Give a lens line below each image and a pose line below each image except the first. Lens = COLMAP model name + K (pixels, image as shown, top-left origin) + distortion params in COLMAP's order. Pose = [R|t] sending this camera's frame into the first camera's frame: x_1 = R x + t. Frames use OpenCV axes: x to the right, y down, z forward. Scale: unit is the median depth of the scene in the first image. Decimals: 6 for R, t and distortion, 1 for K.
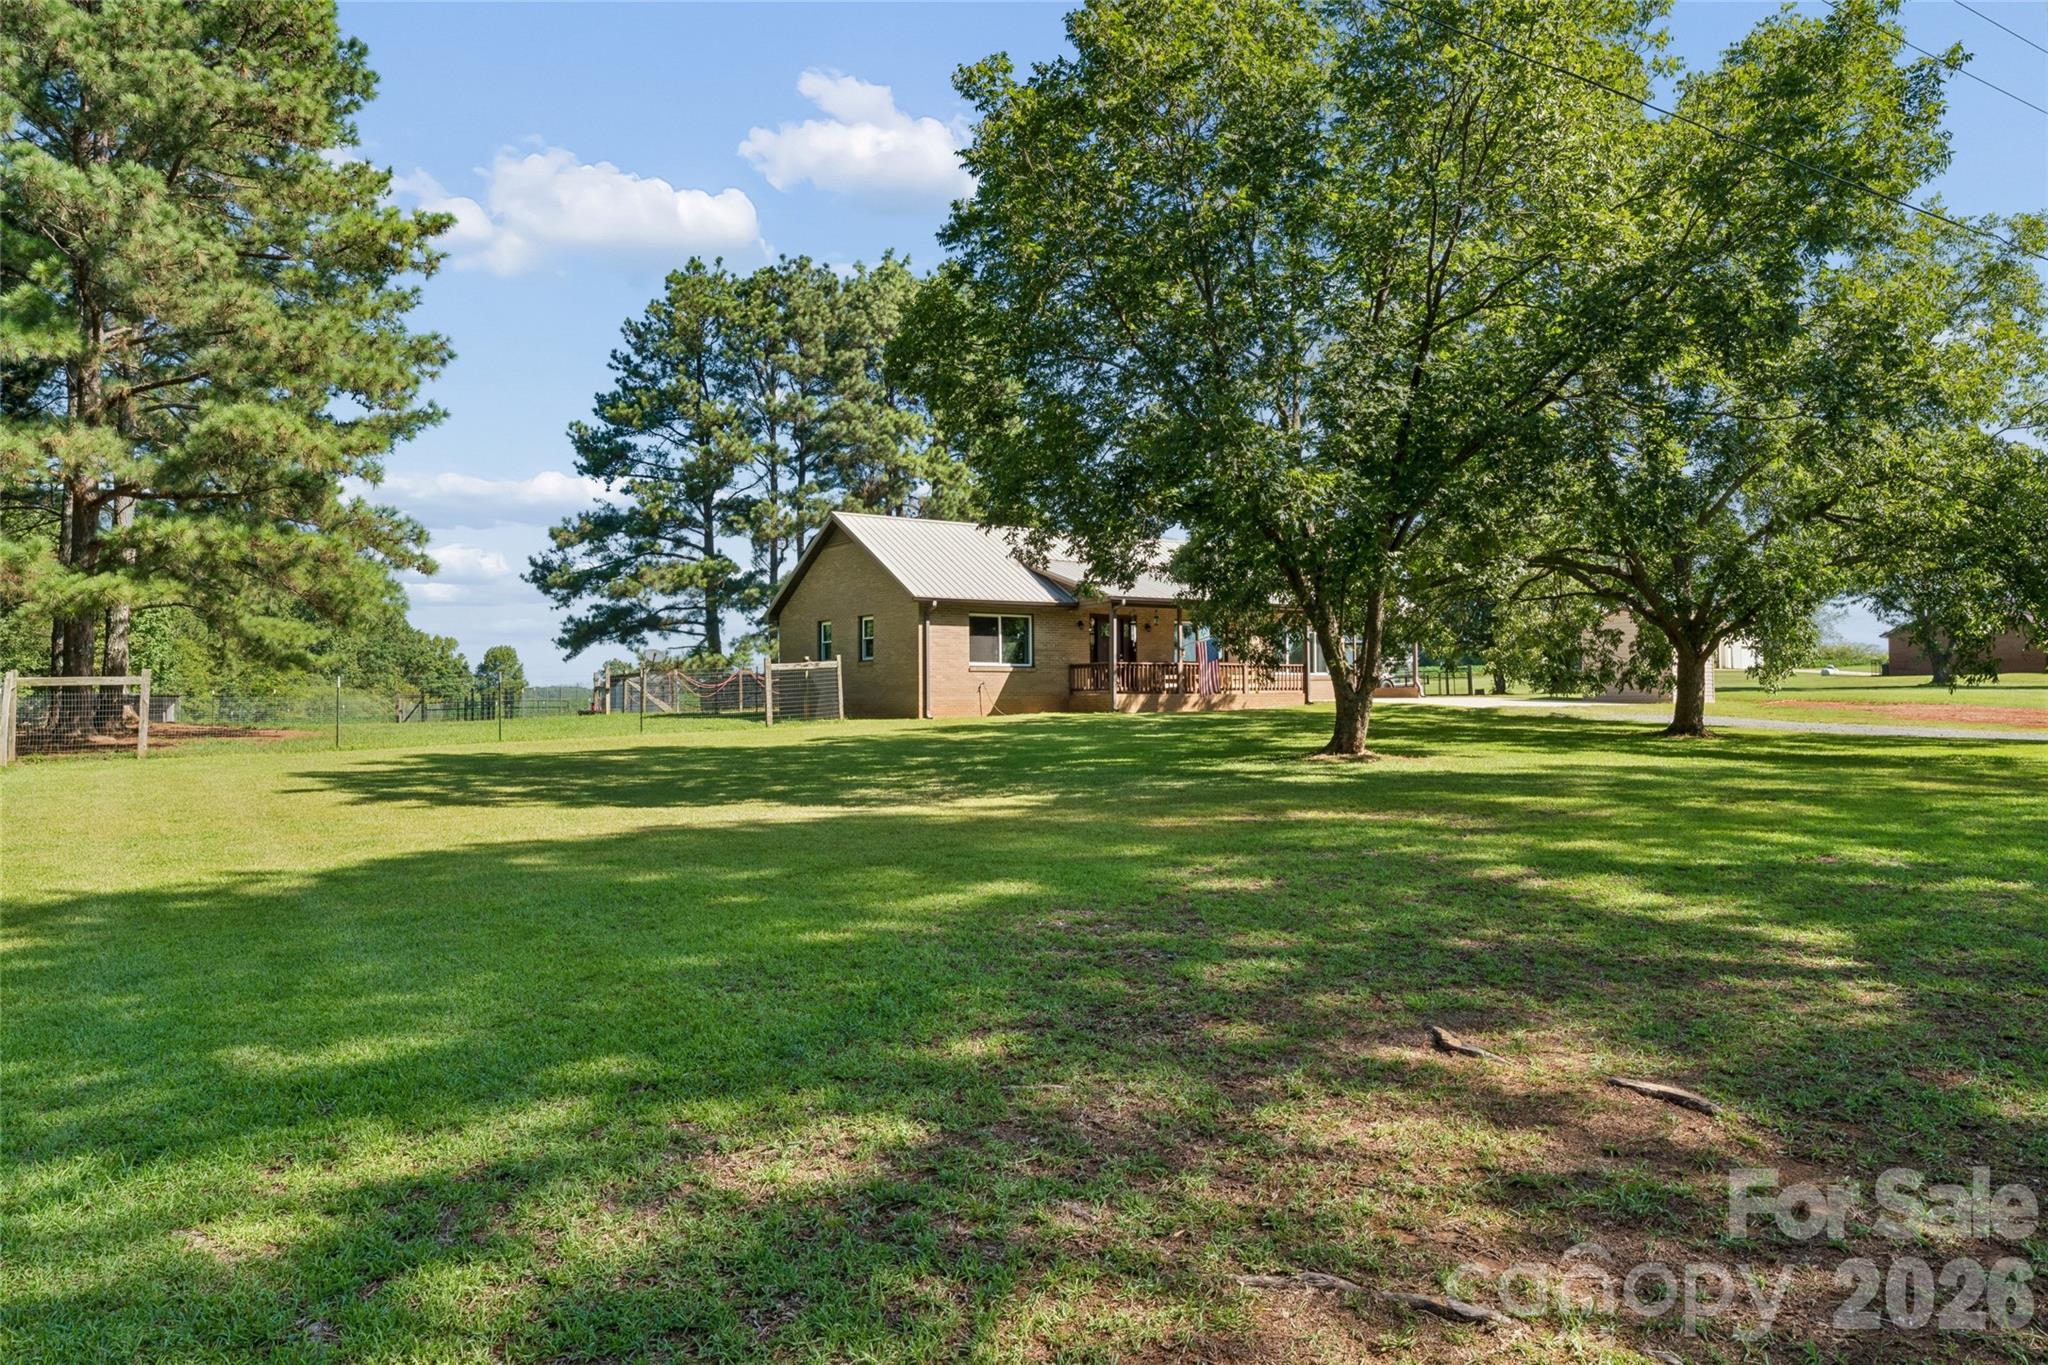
lens RADIAL K [[1351.0, 0, 1010.6], [0, 1351.0, 676.5], [0, 0, 1]] dist [0.005014, -0.001215]
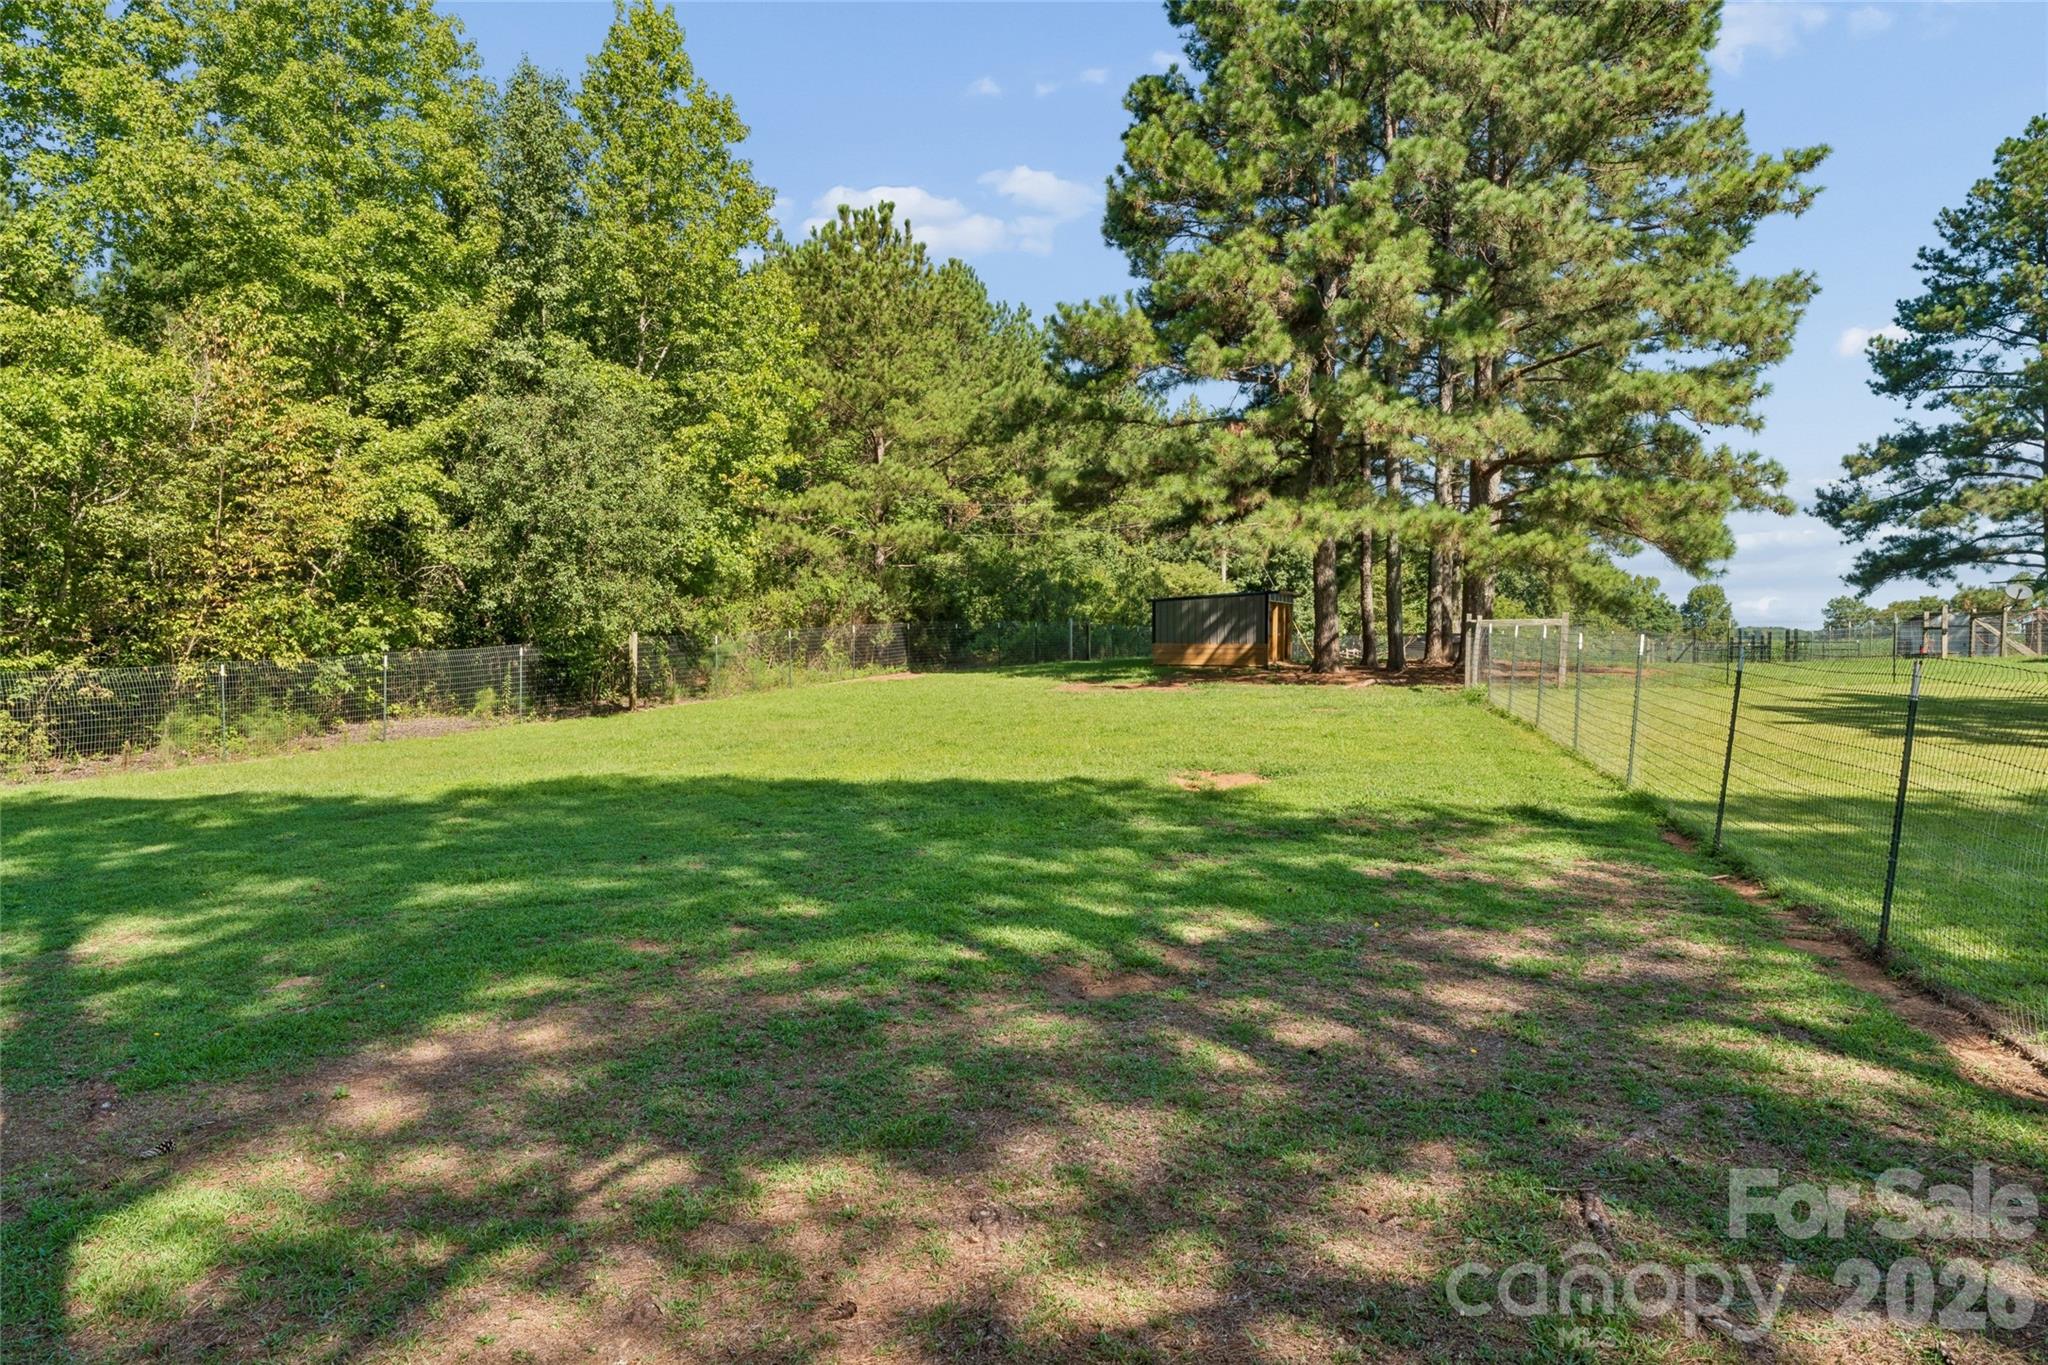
lens RADIAL K [[1351.0, 0, 1010.6], [0, 1351.0, 676.5], [0, 0, 1]] dist [0.005014, -0.001215]
pose [[0.677959, 0.026319, -0.734628, -0.041549], [0.005908, 0.999131, 0.041248, -0.000355], [0.735076, -0.032305, 0.677215, -0.056097]]
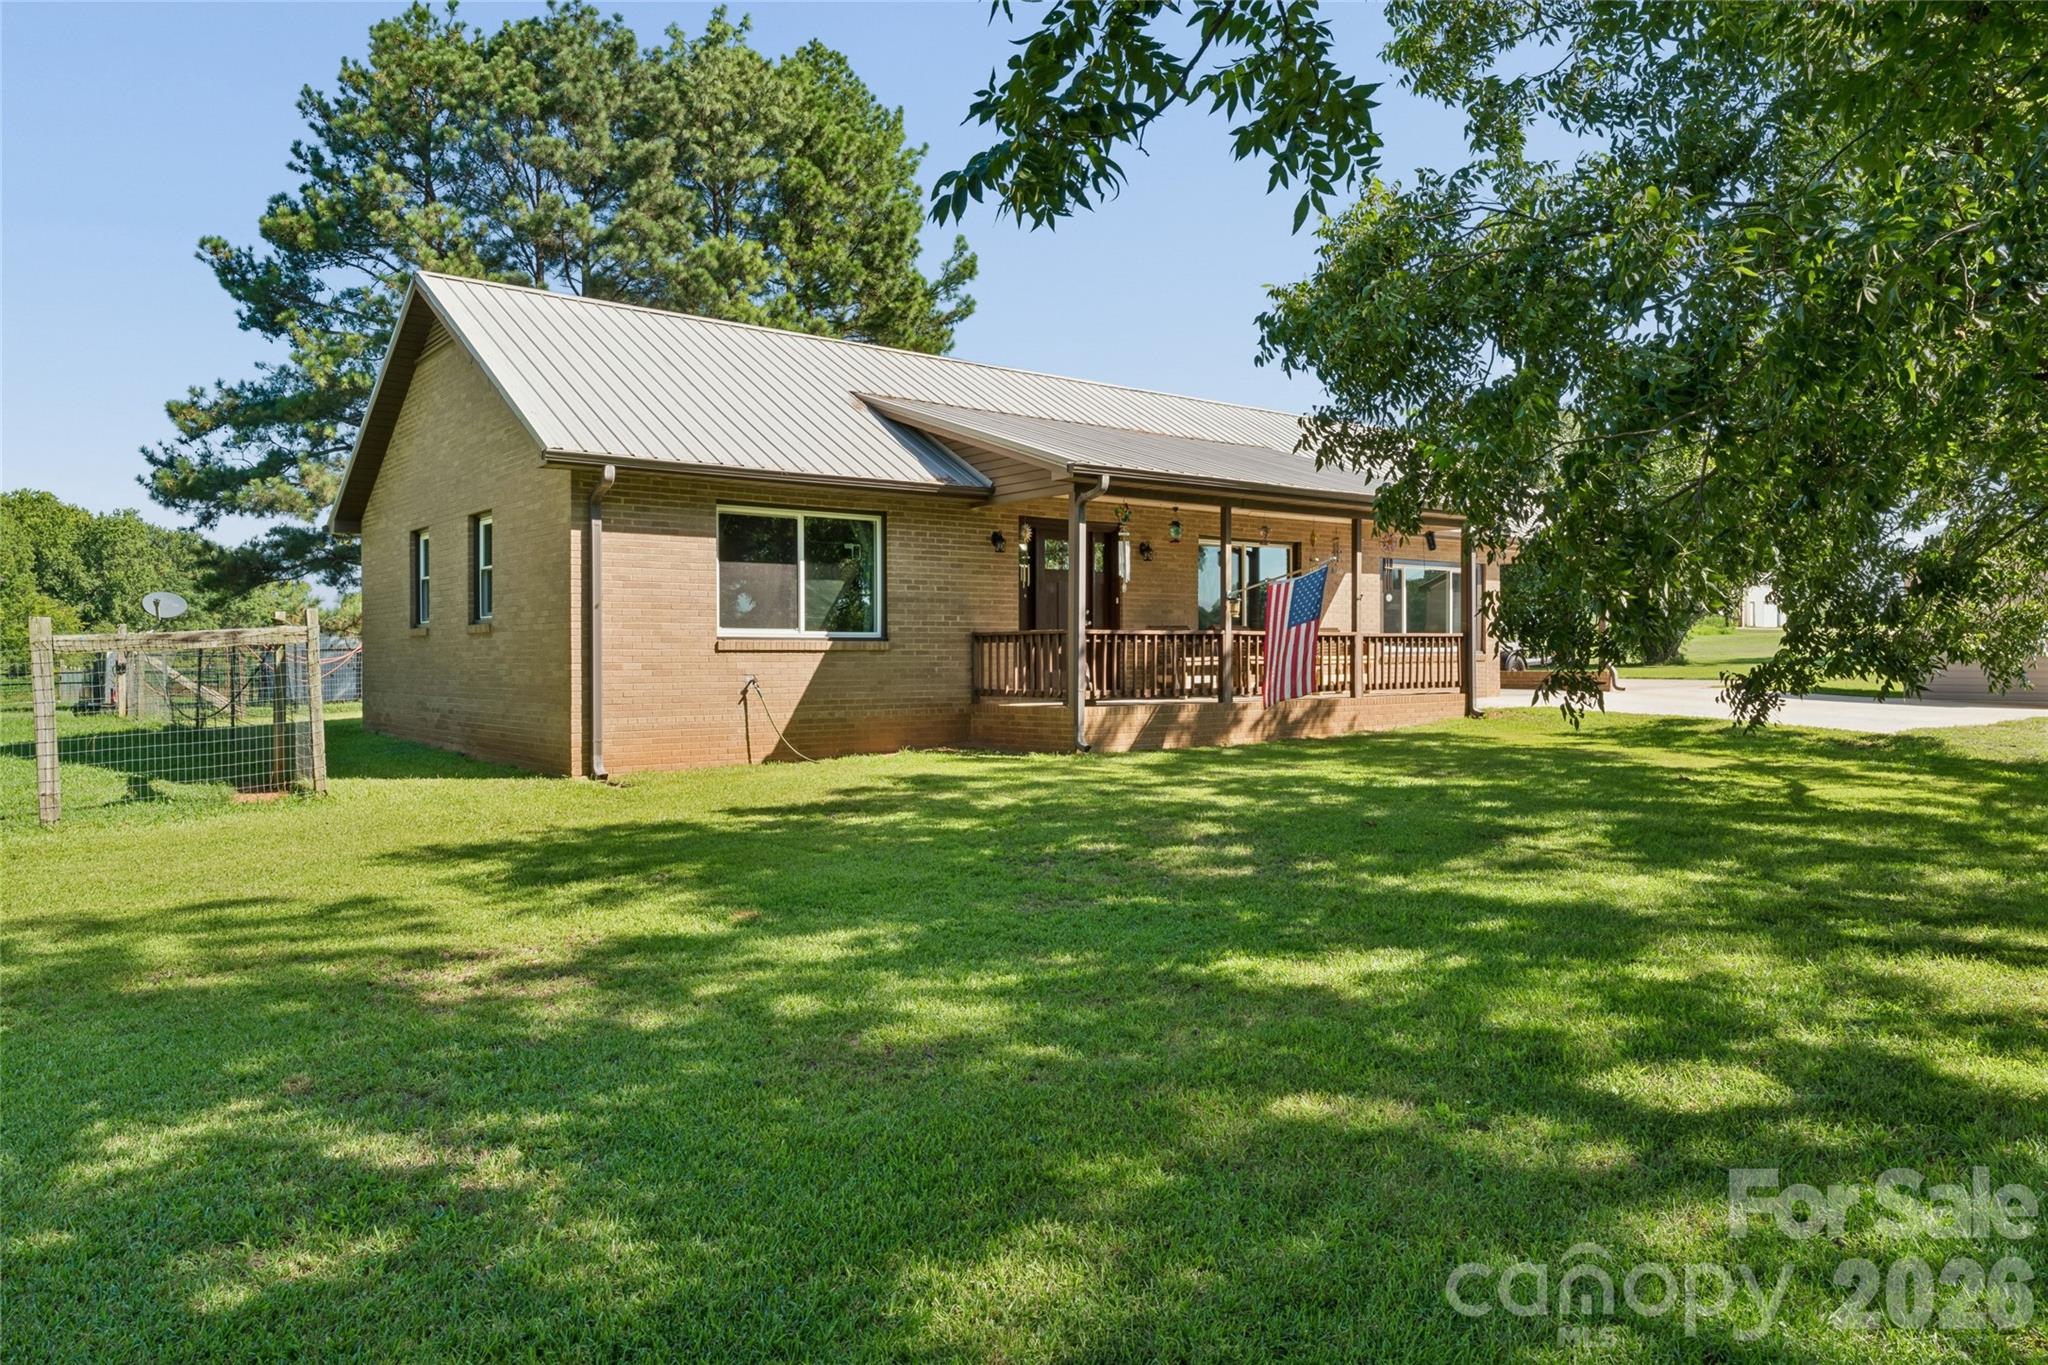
lens RADIAL K [[1351.0, 0, 1010.6], [0, 1351.0, 676.5], [0, 0, 1]] dist [0.005014, -0.001215]
pose [[0.998089, 0.003260, 0.061715, 0.017271], [-0.005532, 0.999312, 0.036680, -0.006354], [-0.061553, -0.036951, 0.997420, 0.333241]]
